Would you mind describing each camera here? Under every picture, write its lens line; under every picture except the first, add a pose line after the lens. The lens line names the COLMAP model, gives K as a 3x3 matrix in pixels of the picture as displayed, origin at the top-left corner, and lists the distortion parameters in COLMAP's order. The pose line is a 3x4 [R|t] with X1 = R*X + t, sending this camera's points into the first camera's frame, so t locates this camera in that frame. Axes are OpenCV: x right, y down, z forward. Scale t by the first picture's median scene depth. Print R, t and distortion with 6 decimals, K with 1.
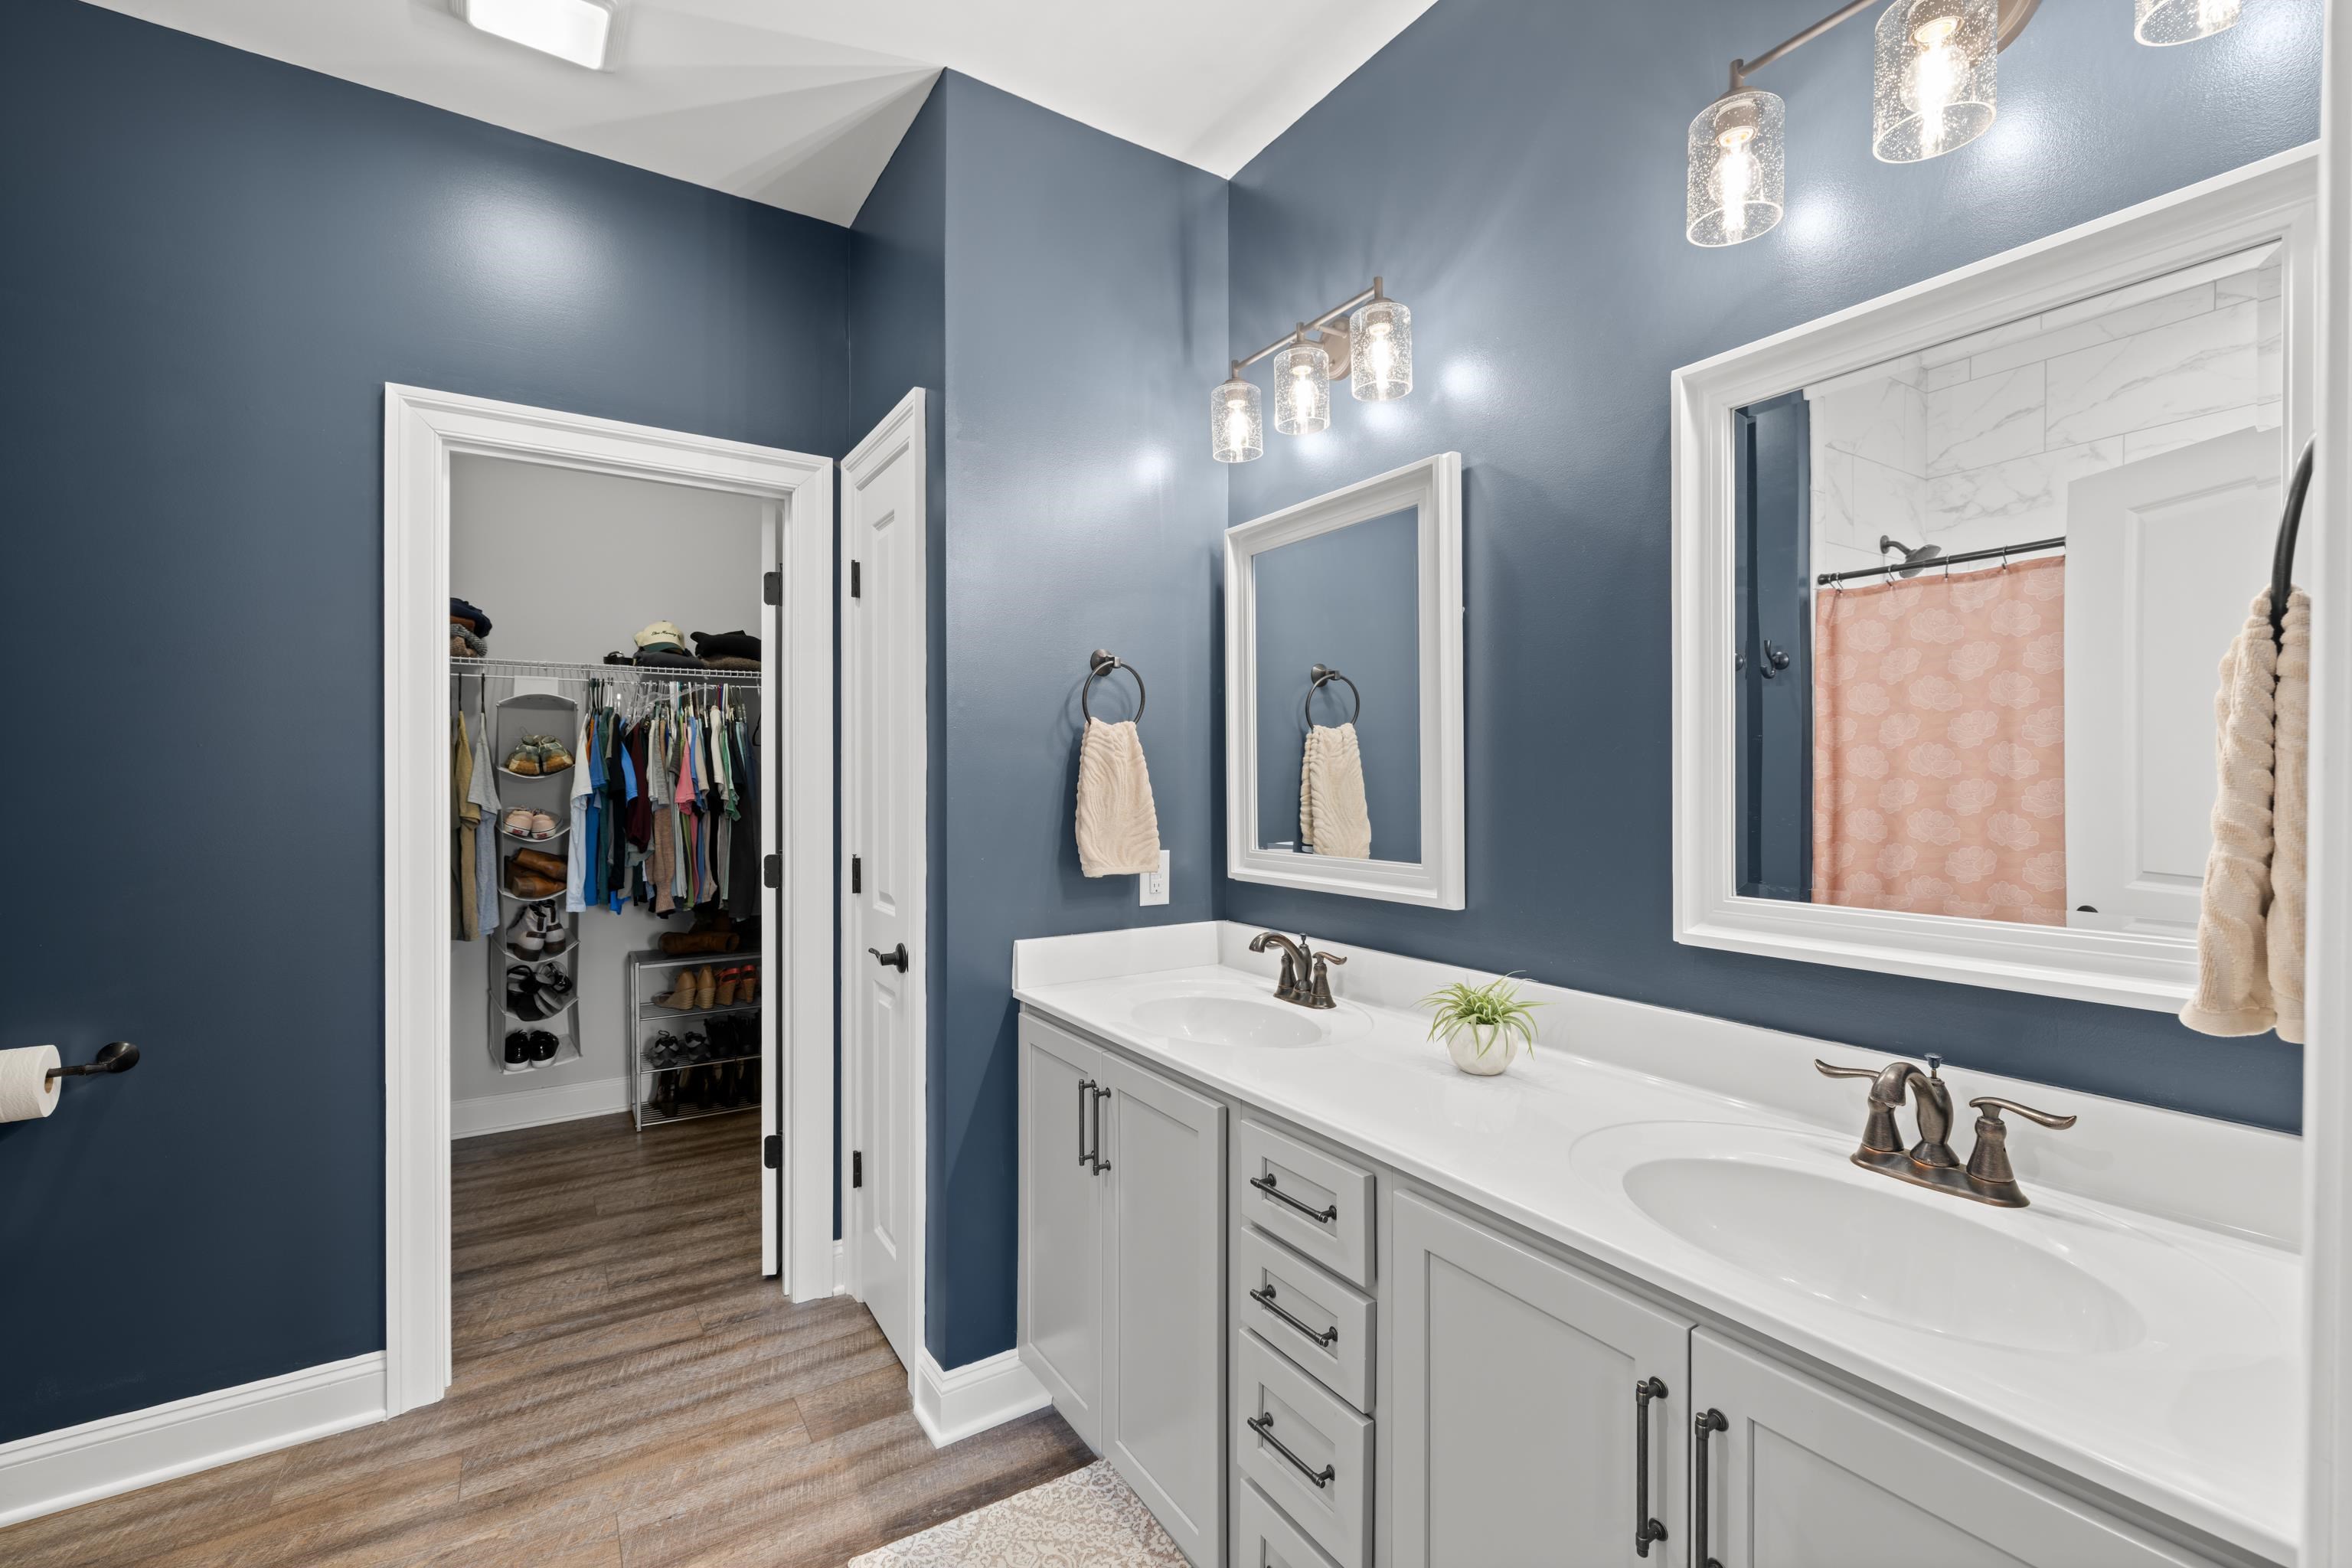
lens RADIAL K [[998.3, 0, 1174.8], [0, 998.3, 782.6], [0, 0, 1]] dist [-0.000199, 0.000630]
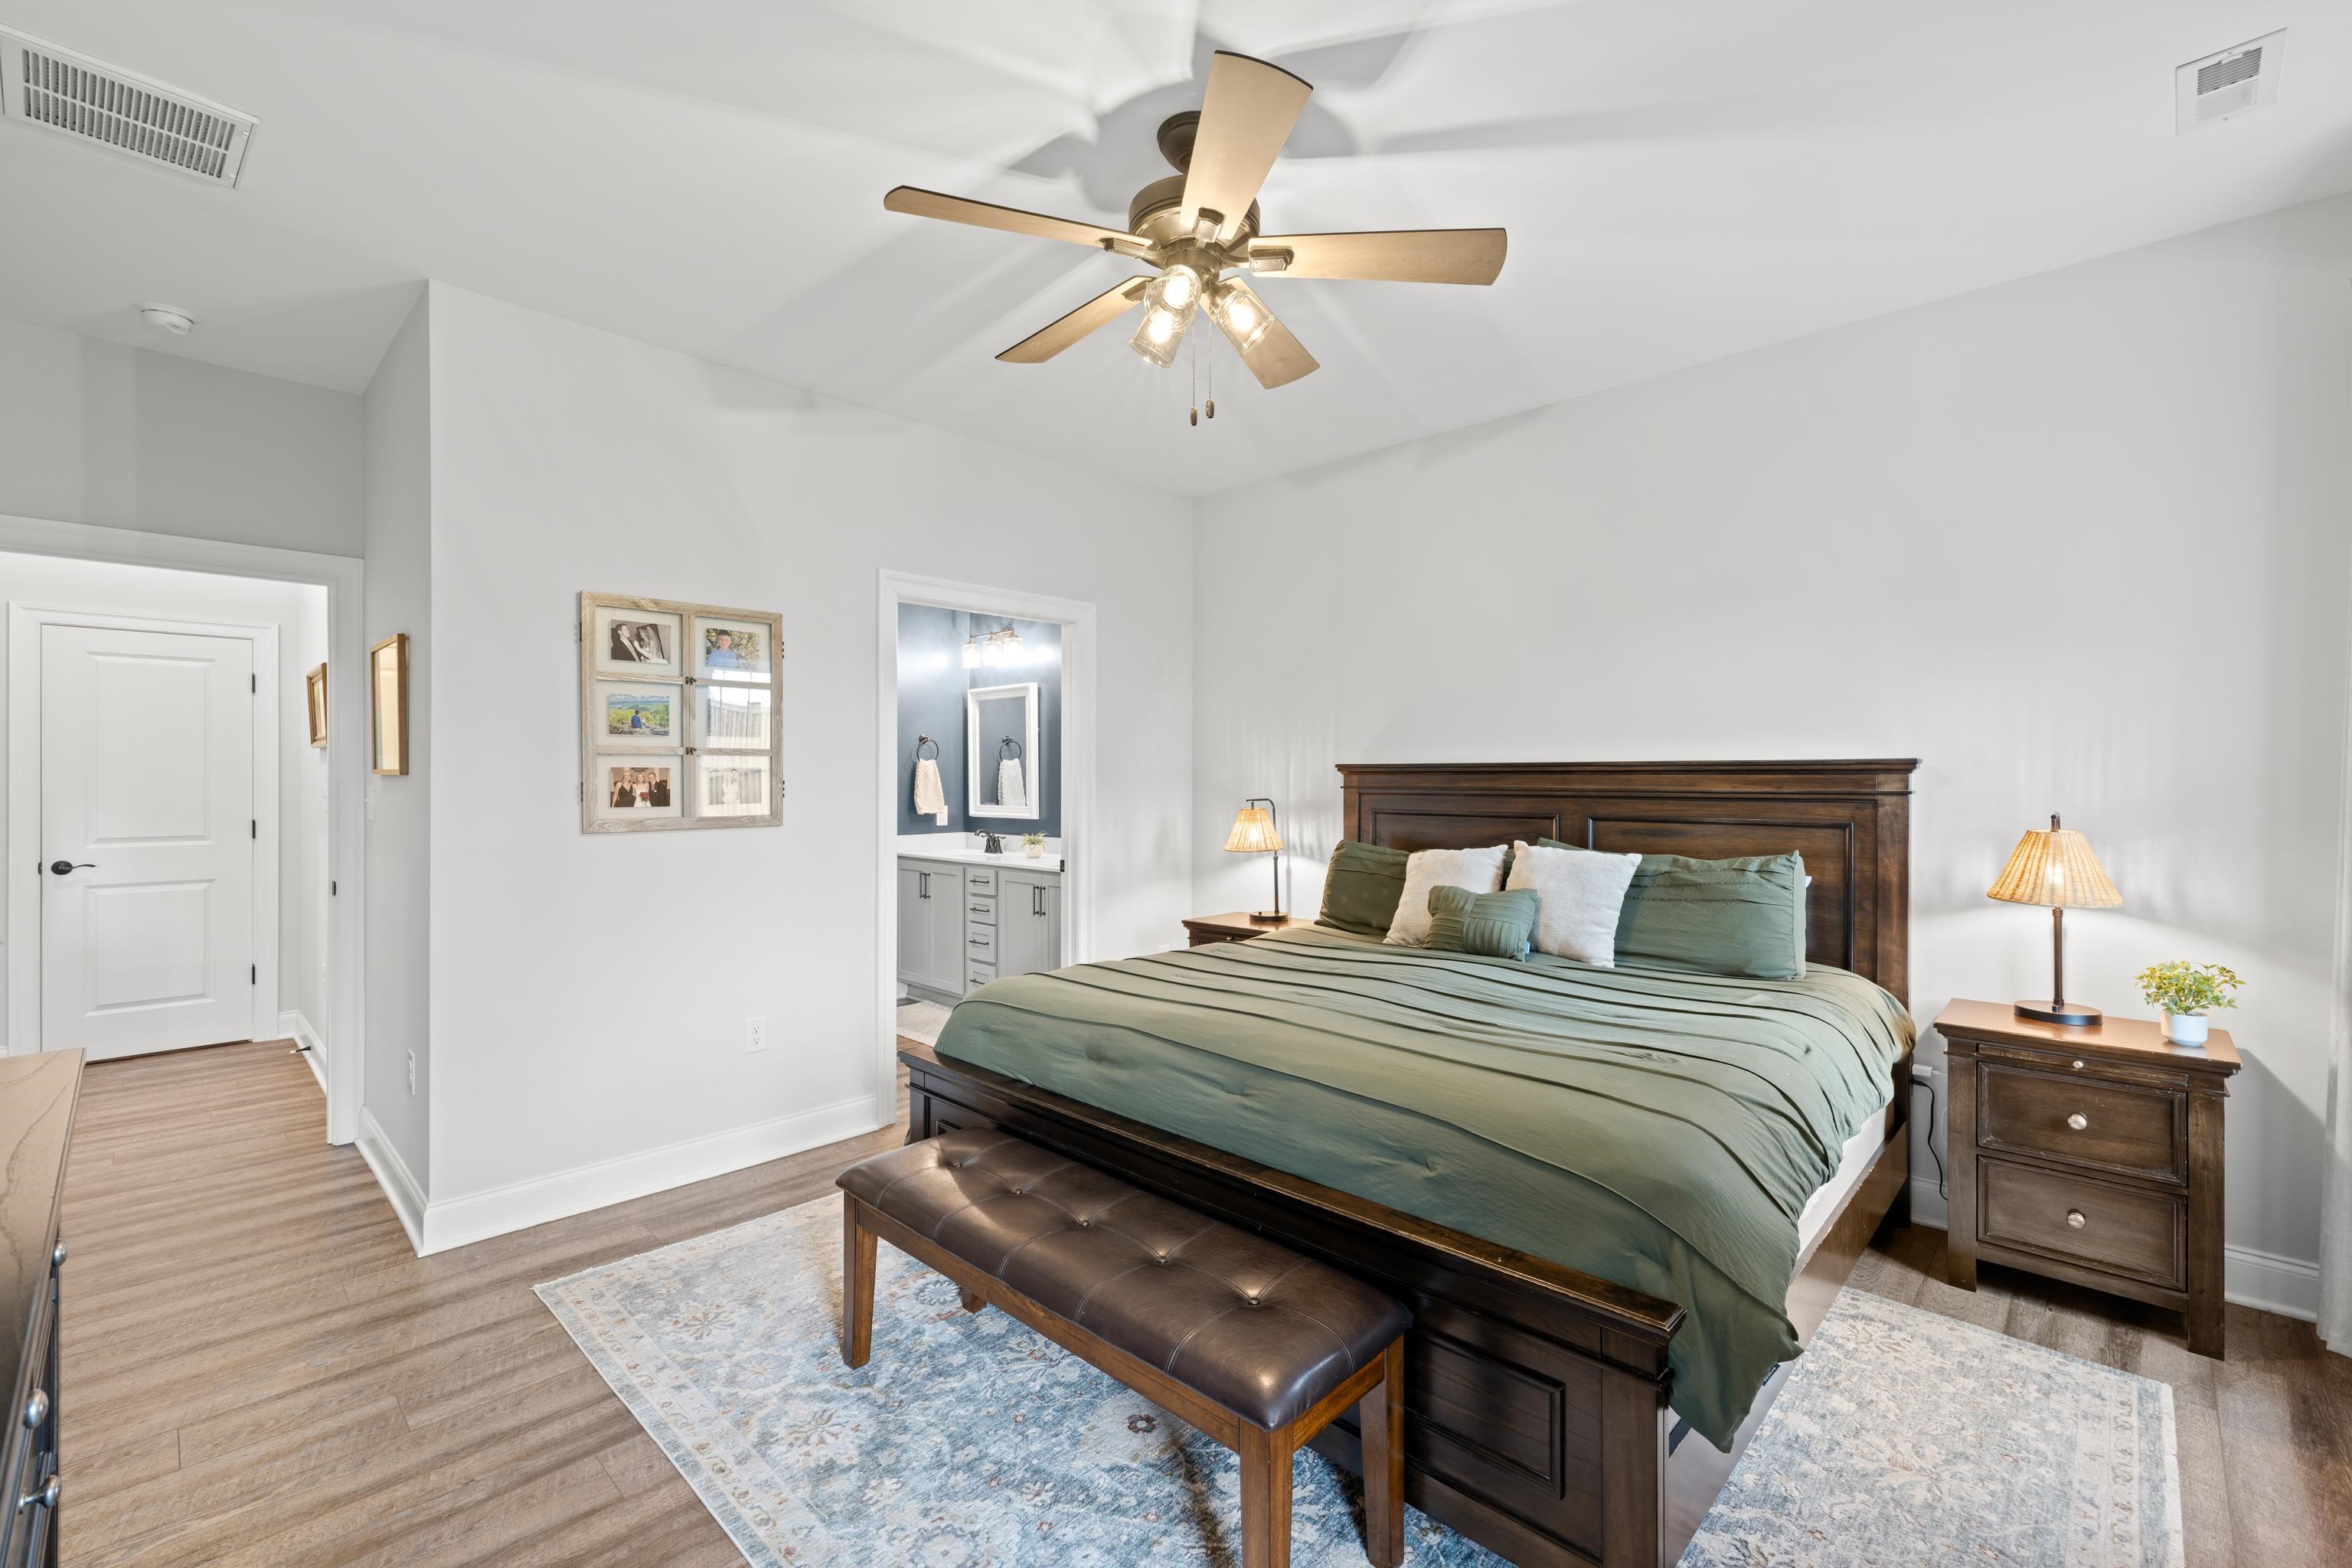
lens RADIAL K [[998.3, 0, 1175.0], [0, 998.3, 784.6], [0, 0, 1]] dist [-0.000199, 0.000630]
pose [[0.975519, -0.004397, 0.219869, 0.001161], [0.004375, 0.999990, 0.000585, 0.011439], [-0.219870, 0.000392, 0.975529, -1.846845]]
